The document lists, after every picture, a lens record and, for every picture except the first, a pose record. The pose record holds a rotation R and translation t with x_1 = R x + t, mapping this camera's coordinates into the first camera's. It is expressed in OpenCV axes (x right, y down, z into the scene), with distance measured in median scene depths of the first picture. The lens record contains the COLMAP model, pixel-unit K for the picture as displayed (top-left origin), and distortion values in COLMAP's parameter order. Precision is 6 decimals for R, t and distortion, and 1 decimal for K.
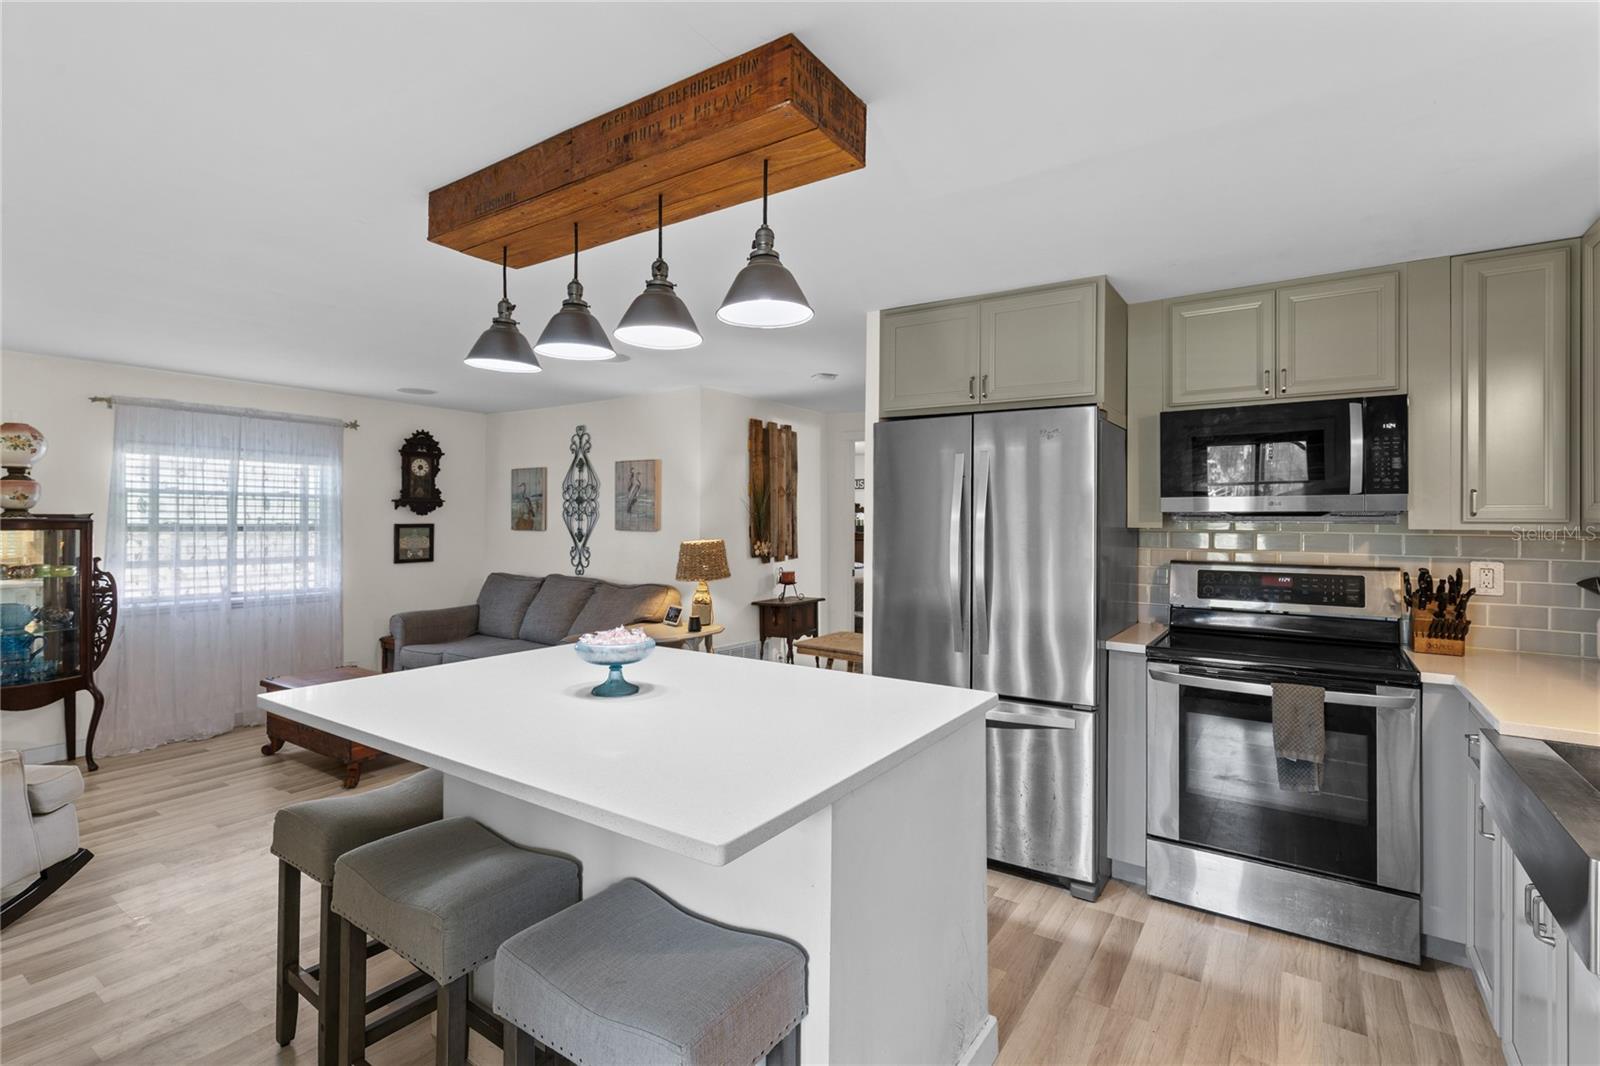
lens RADIAL K [[715.2, 0, 786.9], [0, 715.2, 507.8], [0, 0, 1]] dist [0.001873, -0.004162]
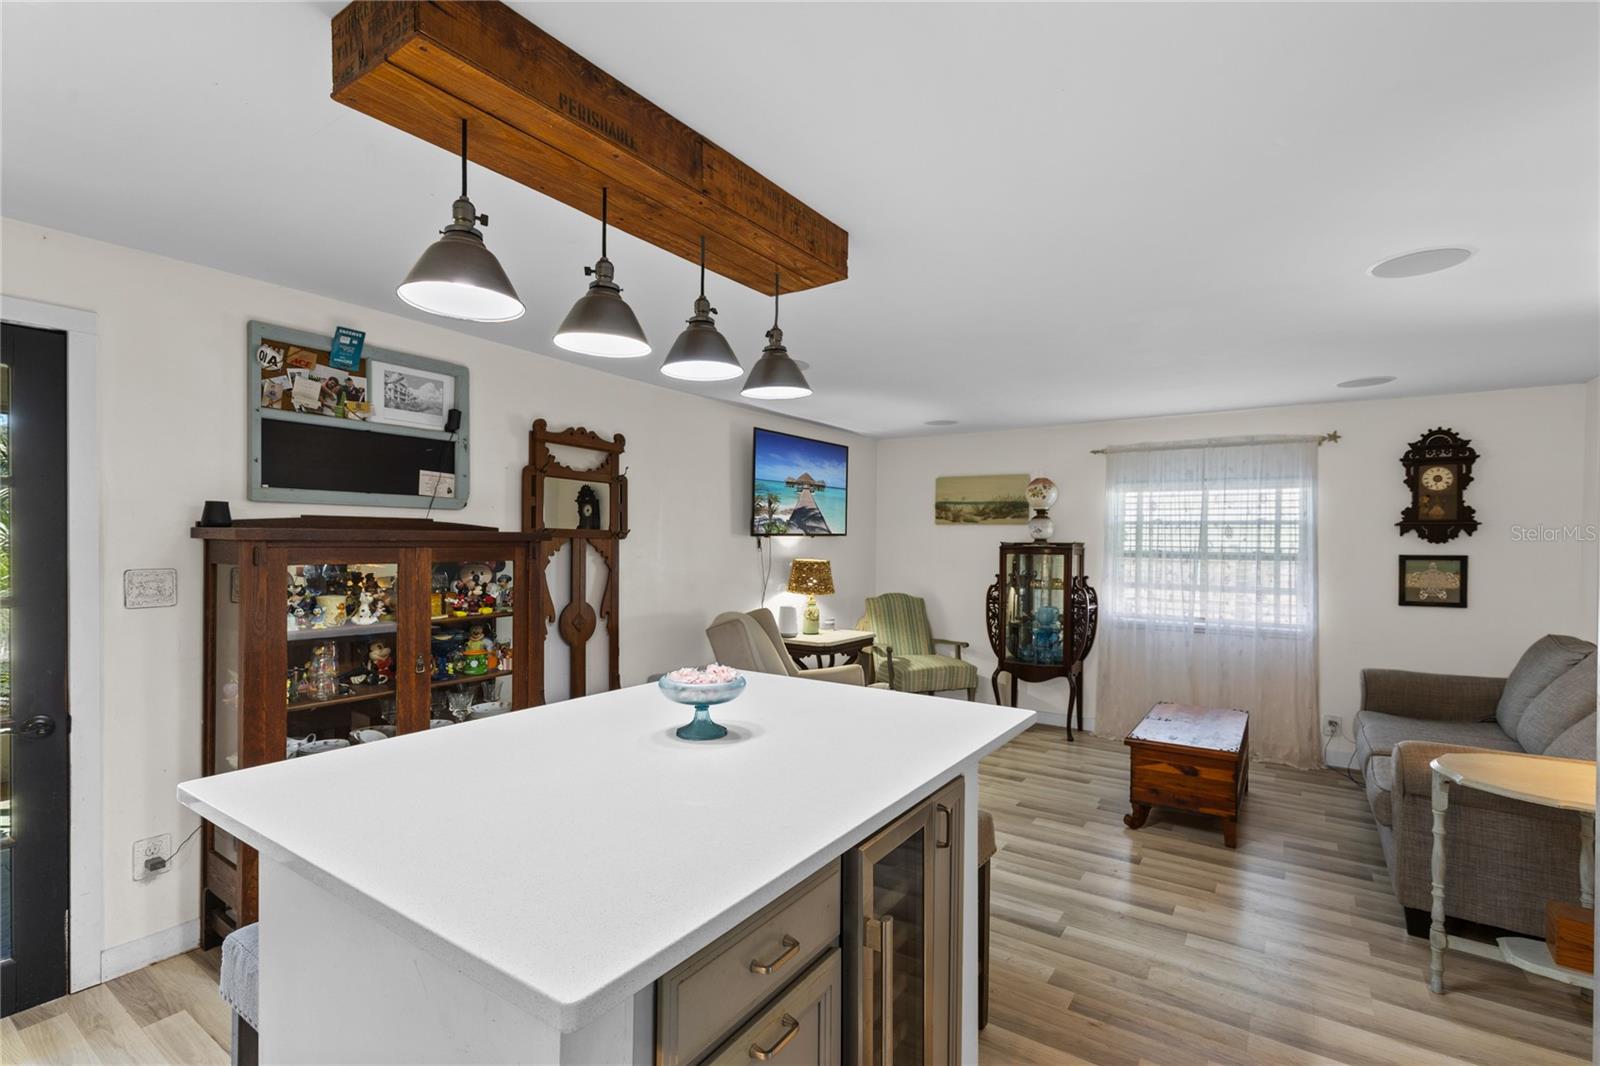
lens RADIAL K [[715.2, 0, 819.4], [0, 715.2, 556.2], [0, 0, 1]] dist [0.001873, -0.004162]
pose [[0.009671, 0.015628, -0.999831, 0.254147], [0.010462, 0.999822, 0.015729, 0.006158], [0.999899, -0.010612, 0.009505, 0.424205]]
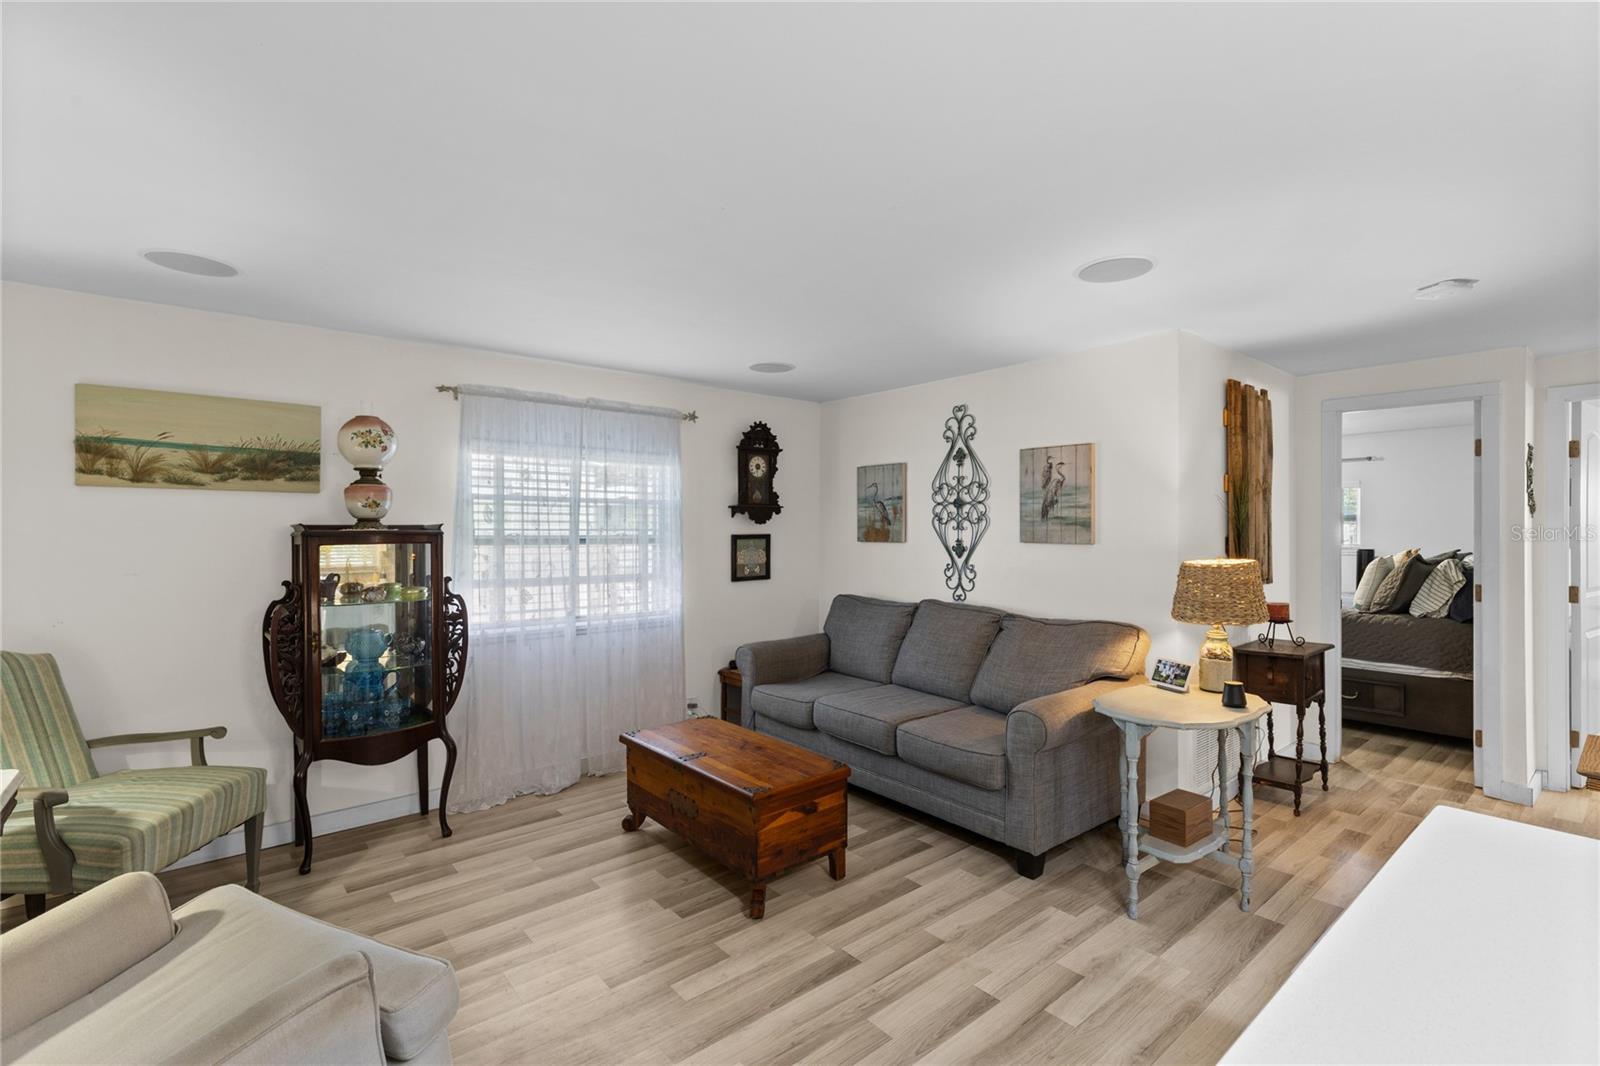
lens RADIAL K [[715.2, 0, 801.6], [0, 715.2, 519.3], [0, 0, 1]] dist [0.001873, -0.004162]
pose [[0.959855, -0.008121, -0.280381, -0.273837], [0.009394, 0.999951, 0.003198, 0.003202], [0.280341, -0.005703, 0.959884, 0.257271]]
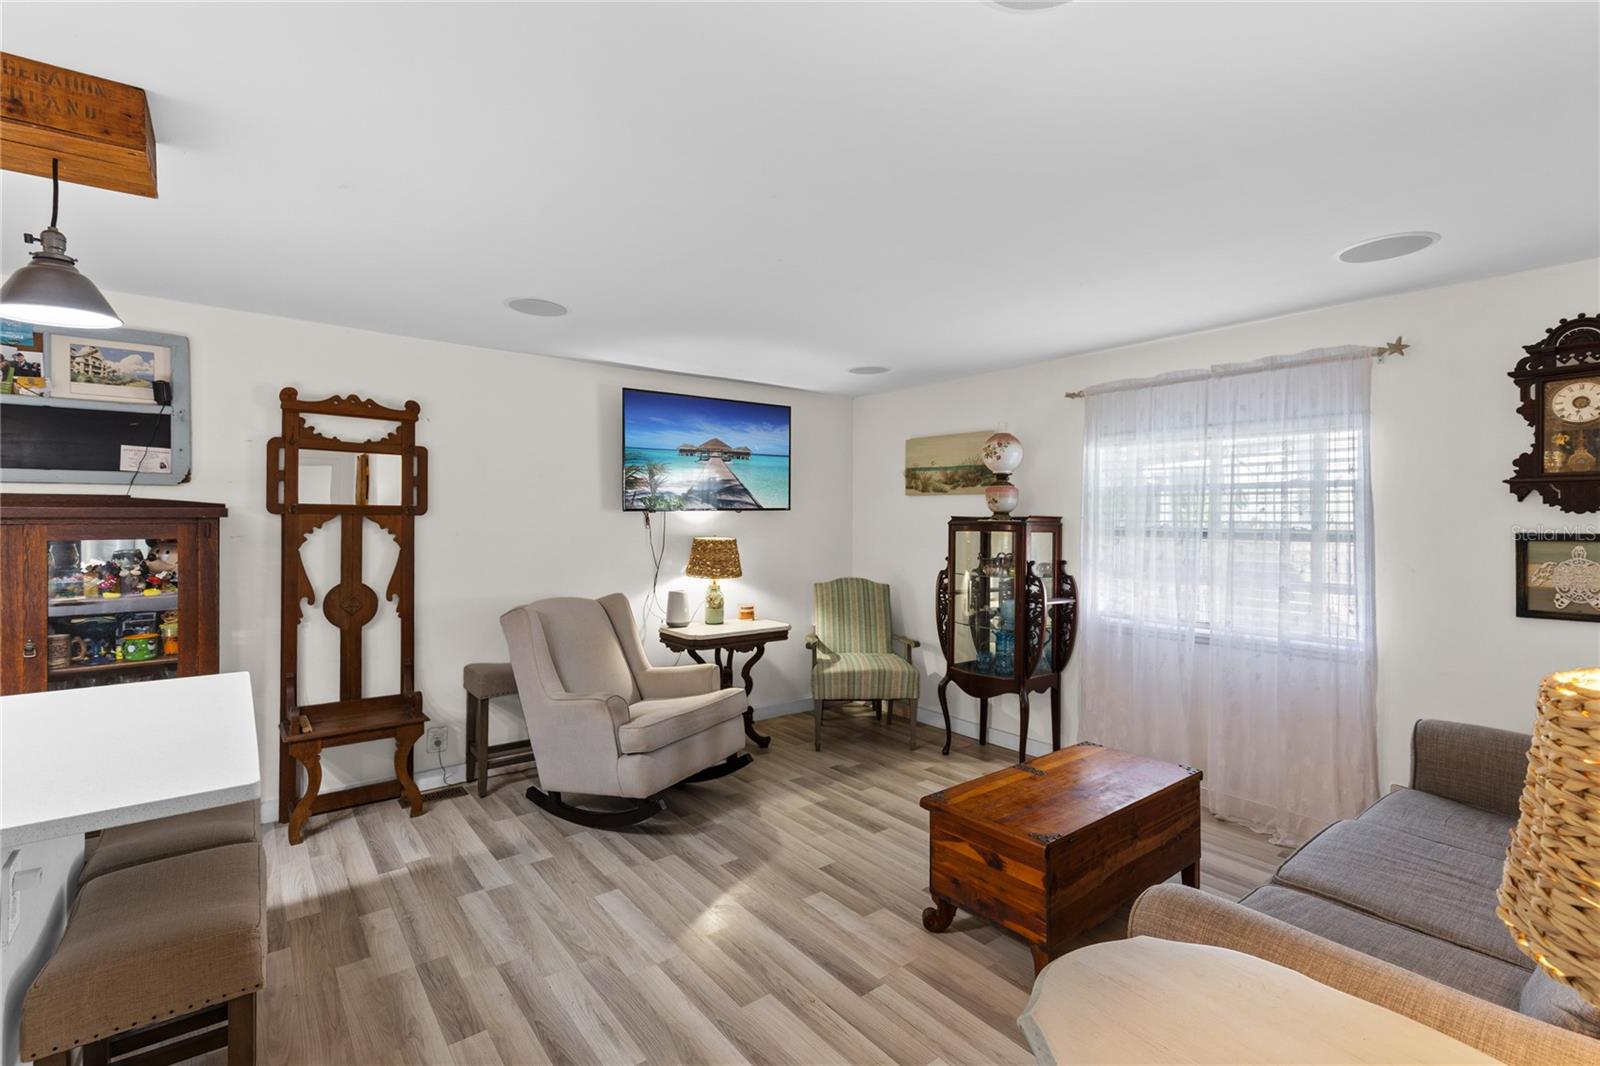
lens RADIAL K [[715.2, 0, 811.3], [0, 715.2, 528.4], [0, 0, 1]] dist [0.001873, -0.004162]
pose [[-0.292823, 0.008160, -0.956132, 0.039322], [0.013912, 0.999894, 0.004272, 0.013336], [0.956065, -0.012051, -0.292906, 0.806936]]
